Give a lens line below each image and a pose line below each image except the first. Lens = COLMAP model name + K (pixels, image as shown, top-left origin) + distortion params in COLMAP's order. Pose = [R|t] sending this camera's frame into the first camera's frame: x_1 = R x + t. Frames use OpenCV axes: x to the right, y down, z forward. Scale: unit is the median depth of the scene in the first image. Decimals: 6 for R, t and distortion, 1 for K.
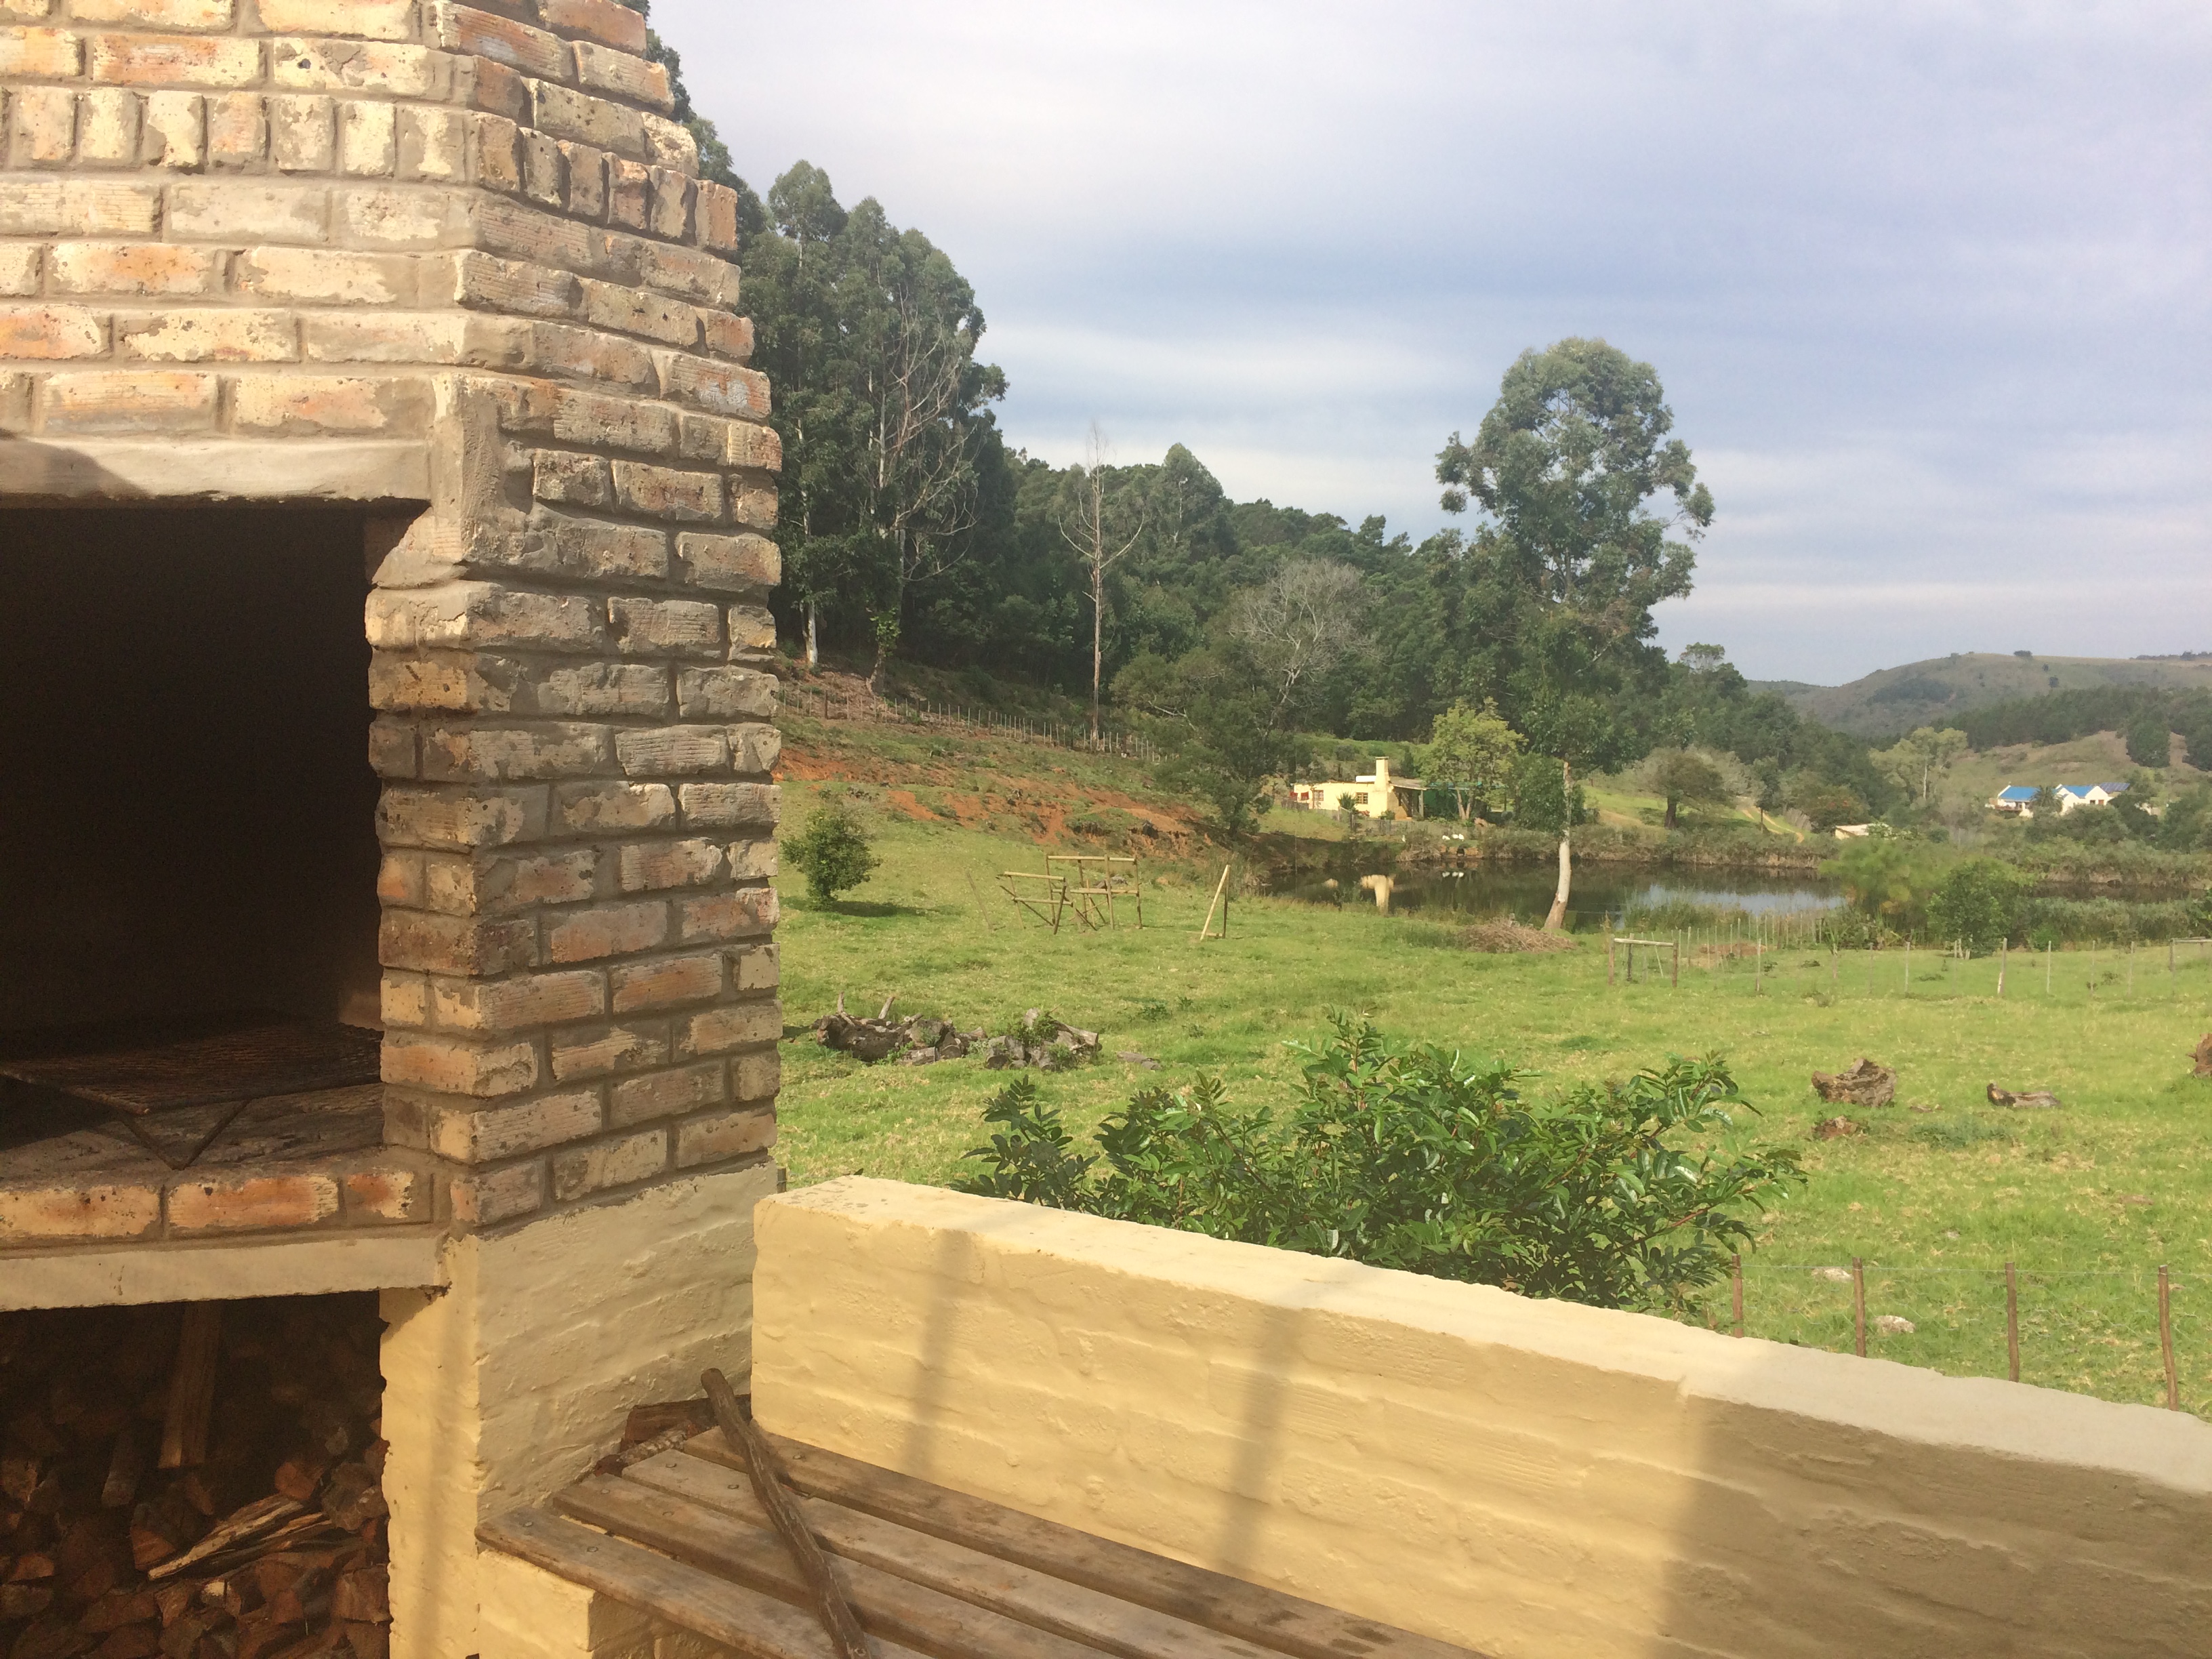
lens RADIAL K [[1896.5, 0, 1082.7], [0, 1896.5, 833.1], [0, 0, 1]] dist [0.081141, -0.113301]
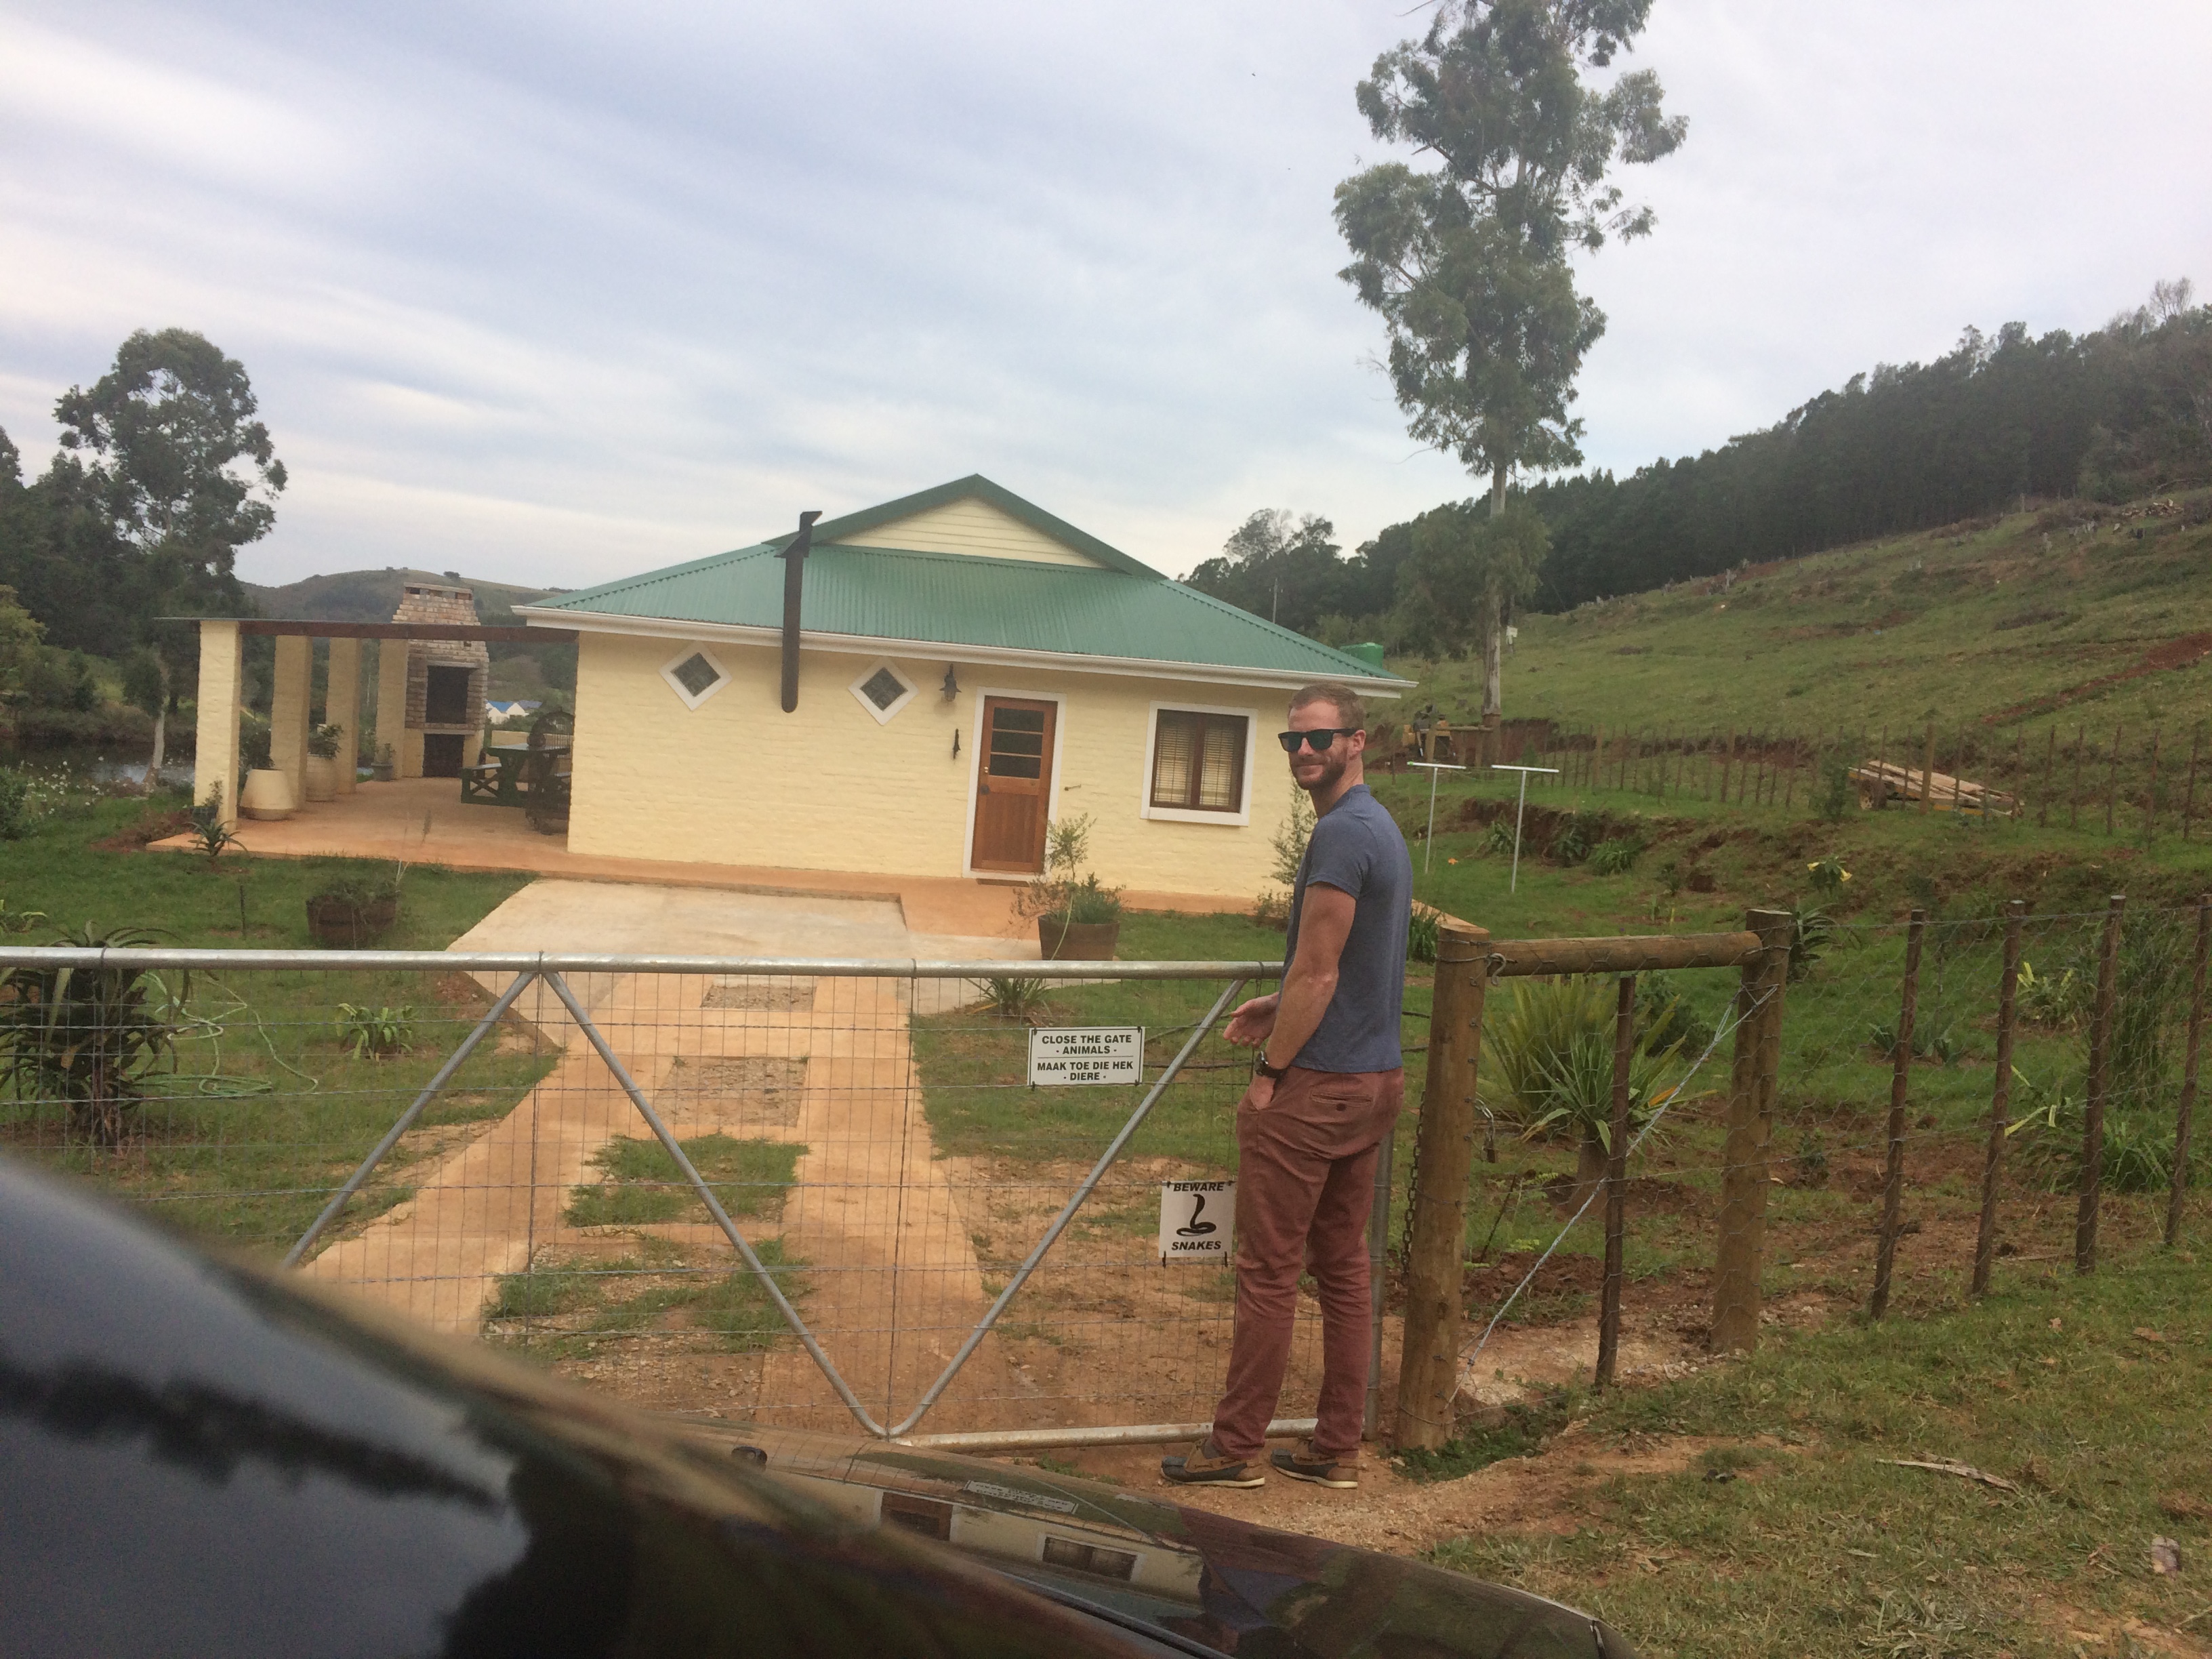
lens RADIAL K [[1896.5, 0, 1086.9], [0, 1896.5, 816.7], [0, 0, 1]] dist [0.081141, -0.113301]
pose [[0.711012, 0.013989, 0.703041, -0.288371], [-0.043121, 0.998788, 0.023736, 0.014768], [-0.701856, -0.047193, 0.710753, -0.486330]]
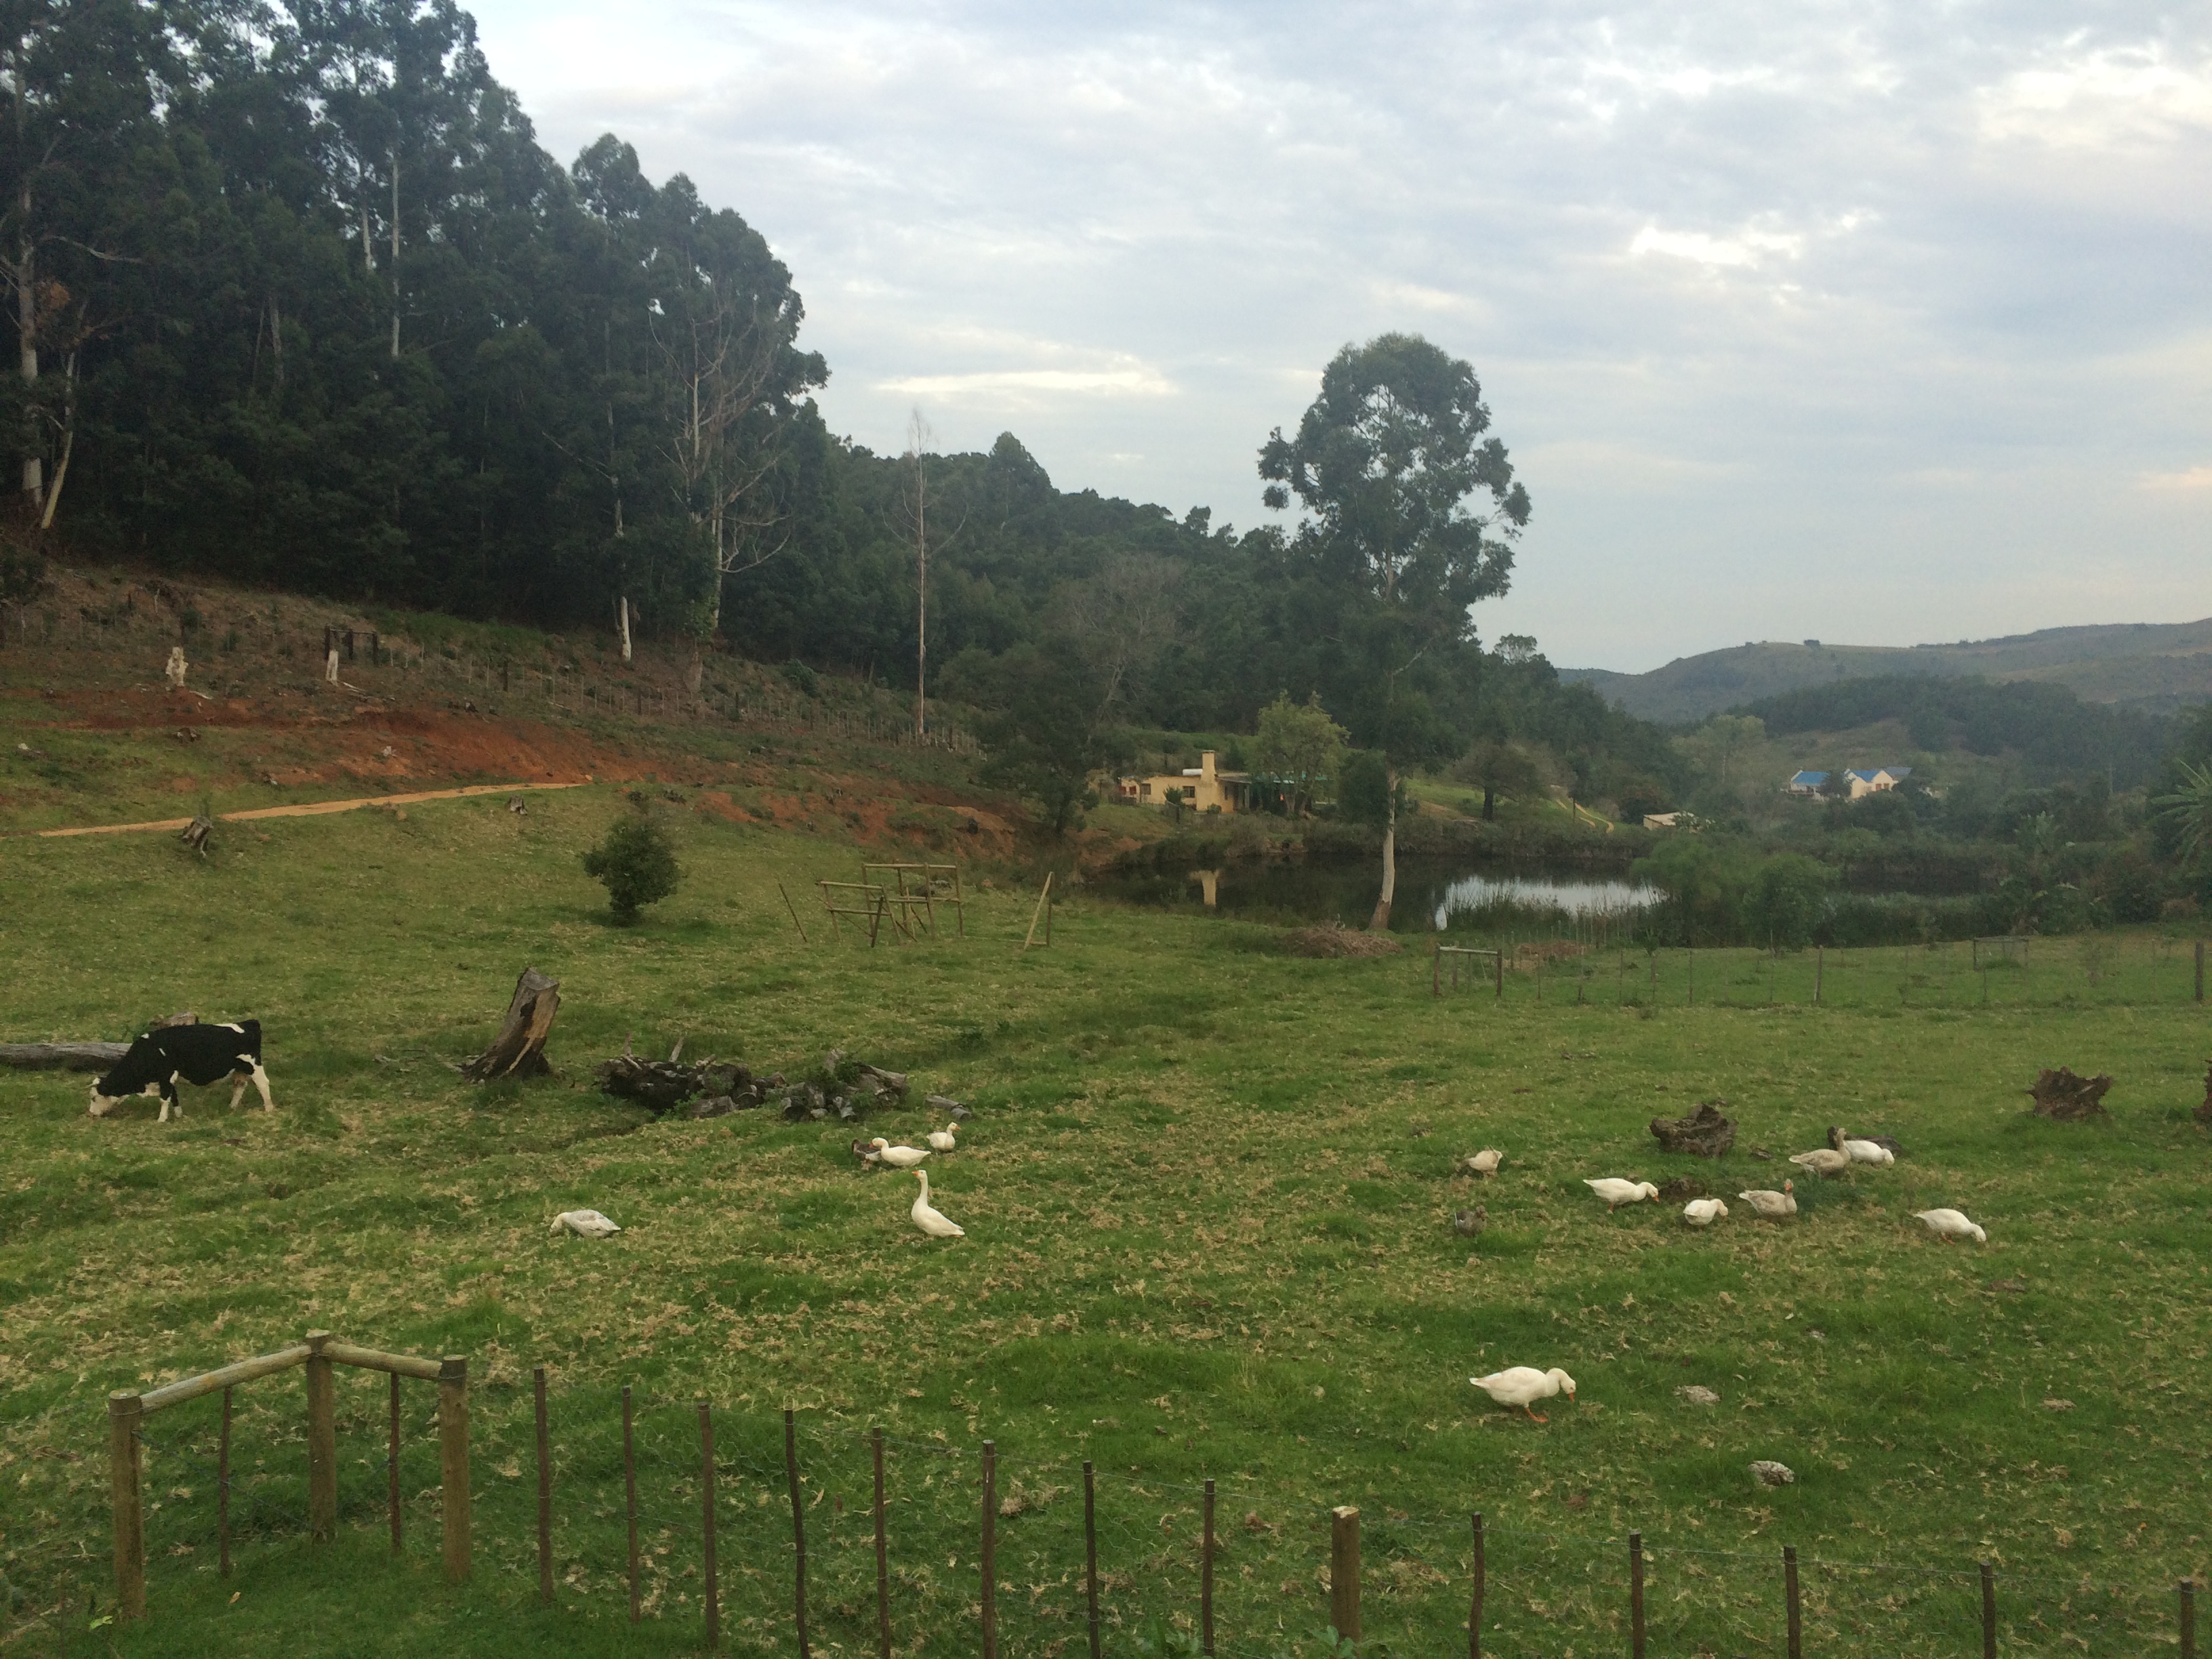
lens RADIAL K [[1896.5, 0, 1098.1], [0, 1896.5, 845.9], [0, 0, 1]] dist [0.081141, -0.113301]
pose [[0.995169, -0.009865, 0.097679, 0.007027], [0.008603, 0.999874, 0.013331, -0.010868], [-0.097798, -0.012426, 0.995129, 0.036746]]
